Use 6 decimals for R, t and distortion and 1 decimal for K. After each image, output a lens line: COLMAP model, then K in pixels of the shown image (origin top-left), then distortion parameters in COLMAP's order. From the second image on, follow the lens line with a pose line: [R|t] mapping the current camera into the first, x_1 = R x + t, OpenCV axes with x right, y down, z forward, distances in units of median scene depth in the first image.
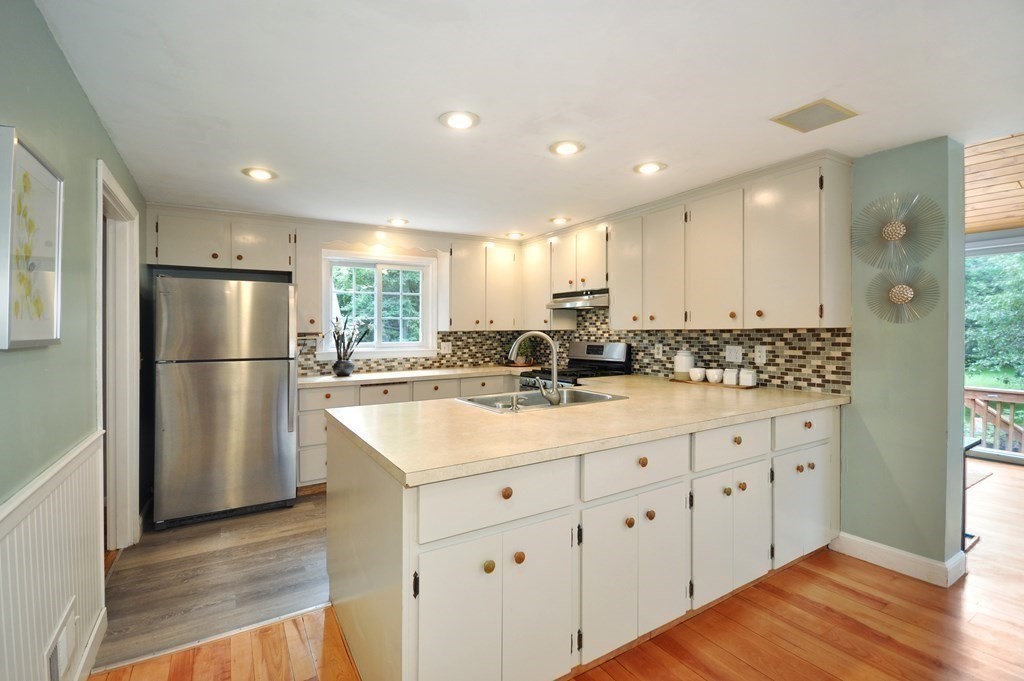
lens RADIAL K [[477.3, 0, 513.0], [0, 477.3, 327.2], [0, 0, 1]] dist [-0.001040, -0.000205]
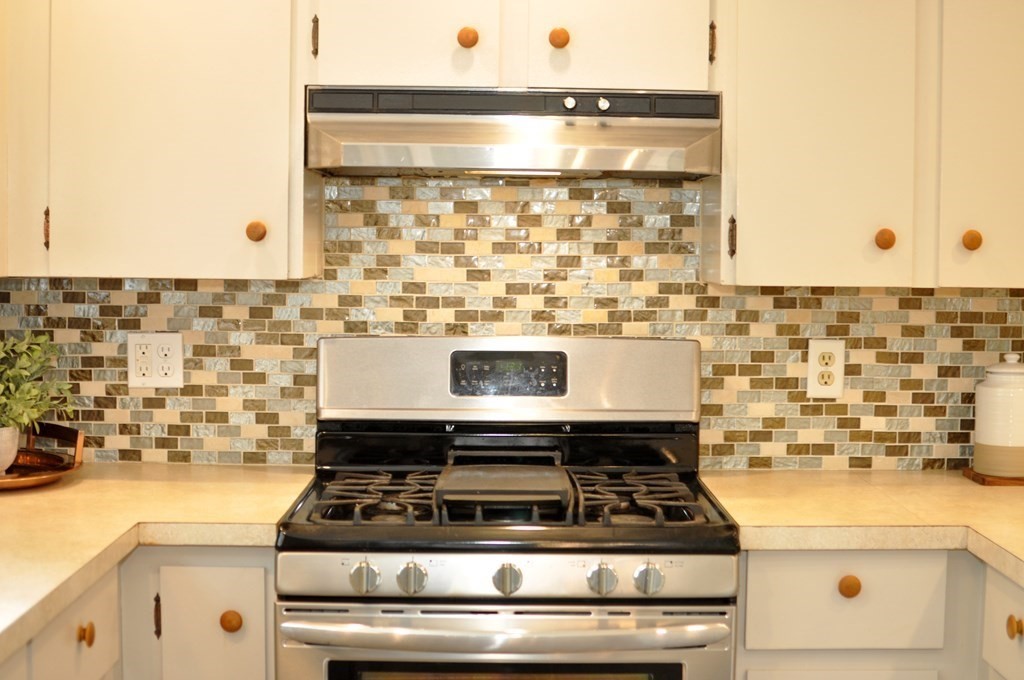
lens RADIAL K [[1526.3, 0, 512.0], [0, 1526.3, 340.0], [0, 0, 1]] dist [-0.342377, 0.014871]
pose [[0.523969, -0.018863, 0.851529, -0.444614], [-0.019973, 0.999208, 0.034425, 0.010550], [-0.851503, -0.035045, 0.523177, 0.707042]]
